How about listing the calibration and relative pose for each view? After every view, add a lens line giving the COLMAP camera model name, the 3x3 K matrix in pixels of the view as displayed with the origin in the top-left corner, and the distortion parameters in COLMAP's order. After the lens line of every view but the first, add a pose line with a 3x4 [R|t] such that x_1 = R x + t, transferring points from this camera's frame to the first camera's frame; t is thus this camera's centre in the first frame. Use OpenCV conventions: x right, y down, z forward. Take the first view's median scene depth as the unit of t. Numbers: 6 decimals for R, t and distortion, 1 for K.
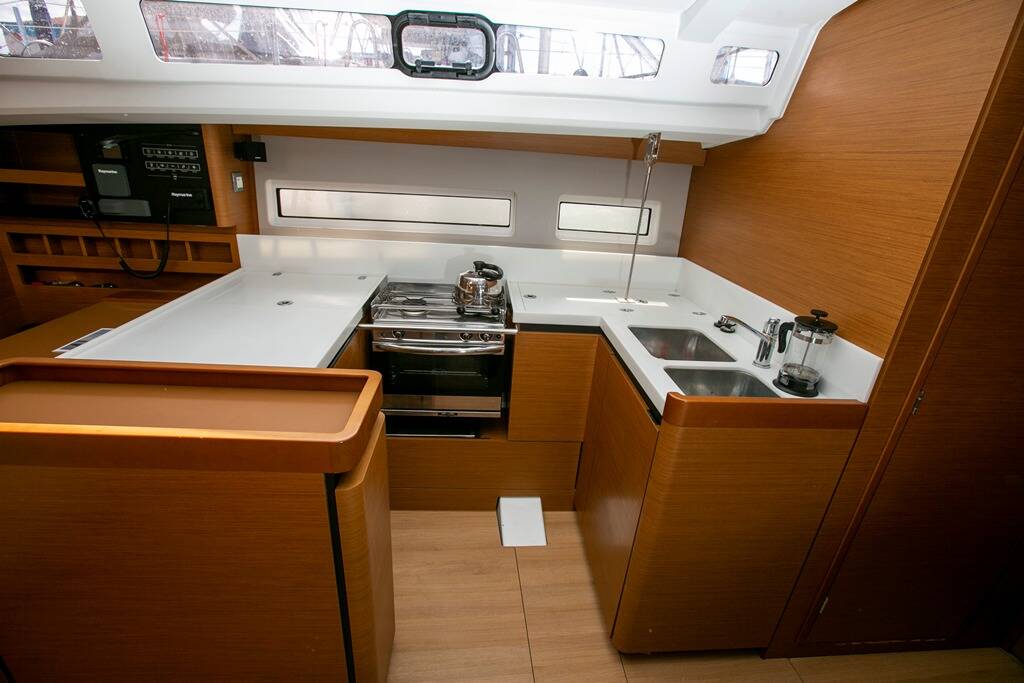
lens RADIAL K [[463.2, 0, 512.0], [0, 463.2, 341.5], [0, 0, 1]] dist [-0.045865, 0.016409]
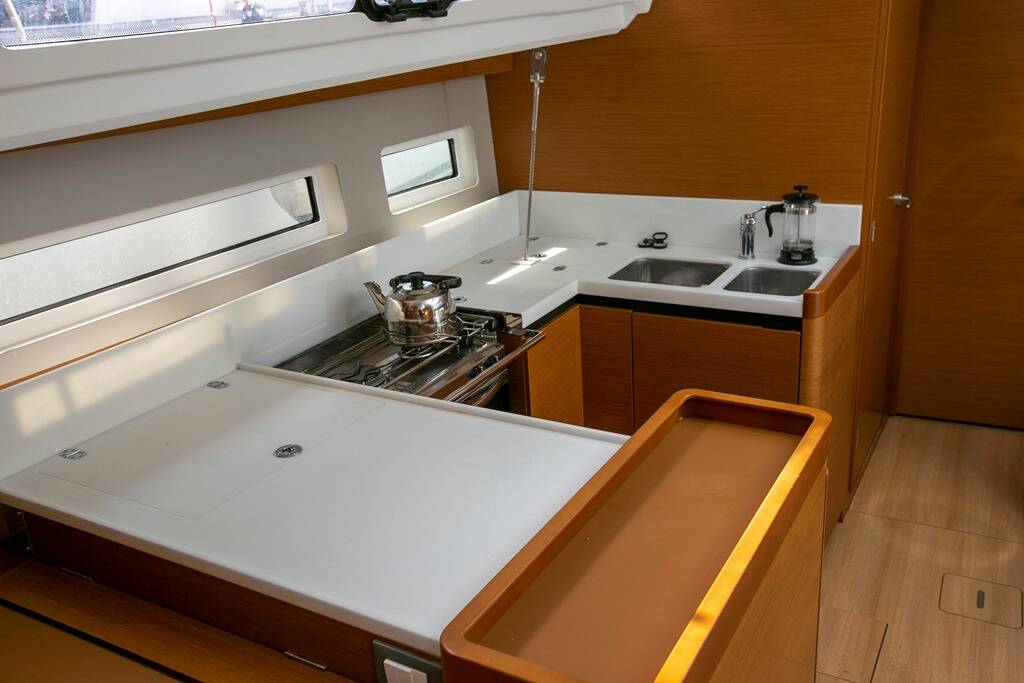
lens RADIAL K [[921.6, 0, 512.0], [0, 921.6, 341.5], [0, 0, 1]] dist [0.003004, 0.115991]
pose [[0.553516, -0.380979, 0.740591, -1.239200], [0.399367, 0.901748, 0.165397, -0.307163], [-0.730839, 0.204217, 0.651283, 0.098613]]
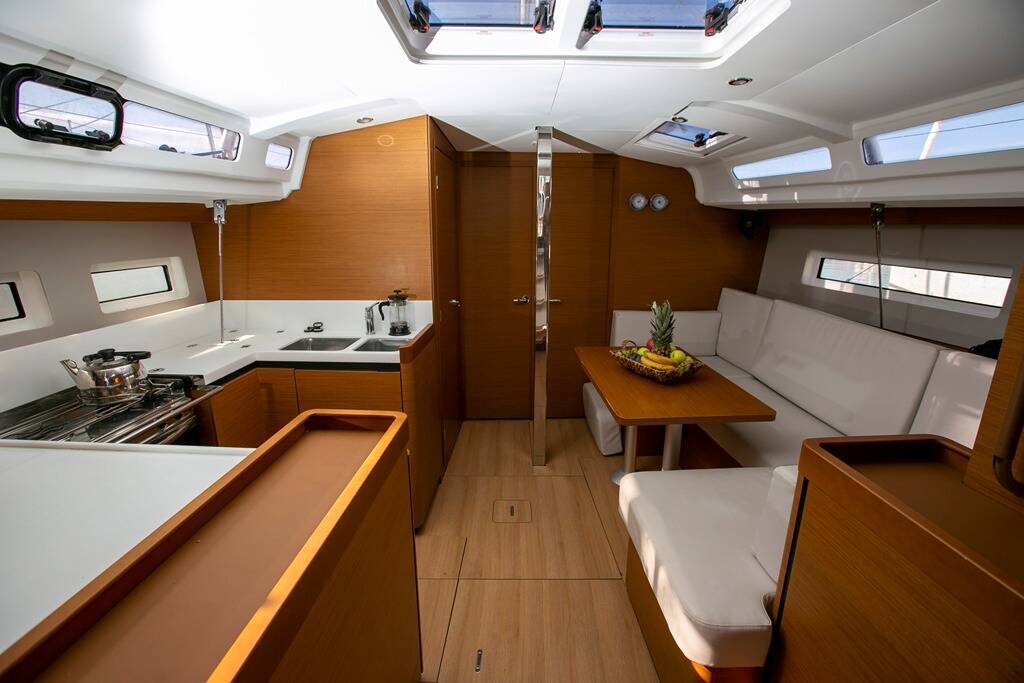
lens RADIAL K [[463.2, 0, 512.0], [0, 463.2, 341.5], [0, 0, 1]] dist [-0.045865, 0.016409]
pose [[0.113884, -0.304178, 0.945783, -0.955907], [0.372698, 0.895533, 0.243139, -0.136124], [-0.920938, 0.324802, 0.215354, 0.164168]]
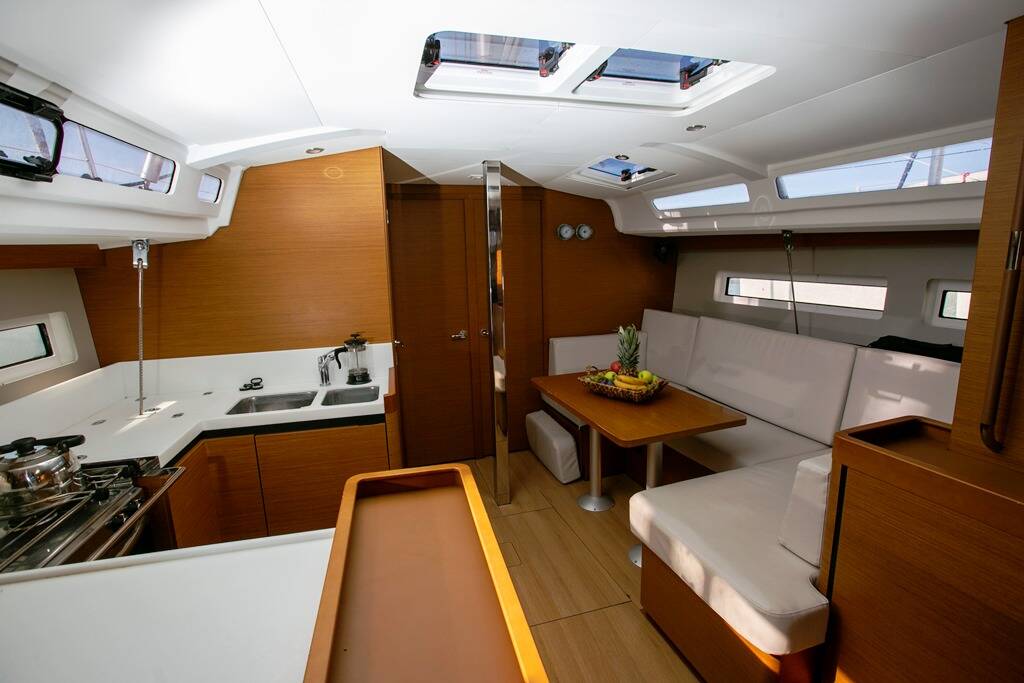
lens RADIAL K [[483.2, 0, 512.0], [0, 483.2, 341.5], [0, 0, 1]] dist [-0.048694, 0.022640]
pose [[-0.171647, -0.236089, 0.956452, -0.967831], [0.379845, 0.879933, 0.285369, -0.274963], [-0.908986, 0.412286, -0.061361, 0.466594]]
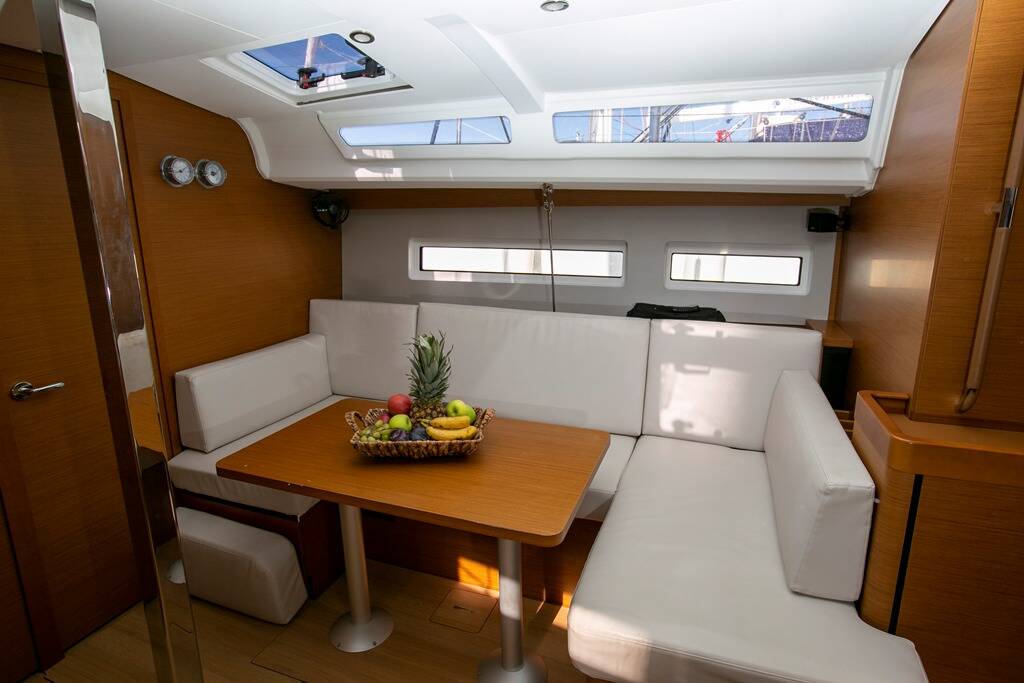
lens RADIAL K [[556.1, 0, 512.0], [0, 556.1, 341.5], [0, 0, 1]] dist [-0.024473, 0.000016]
pose [[-0.868159, -0.170376, 0.466124, -0.147811], [0.136743, 0.820748, 0.554683, -0.286561], [-0.477075, 0.545293, -0.689243, 0.676121]]
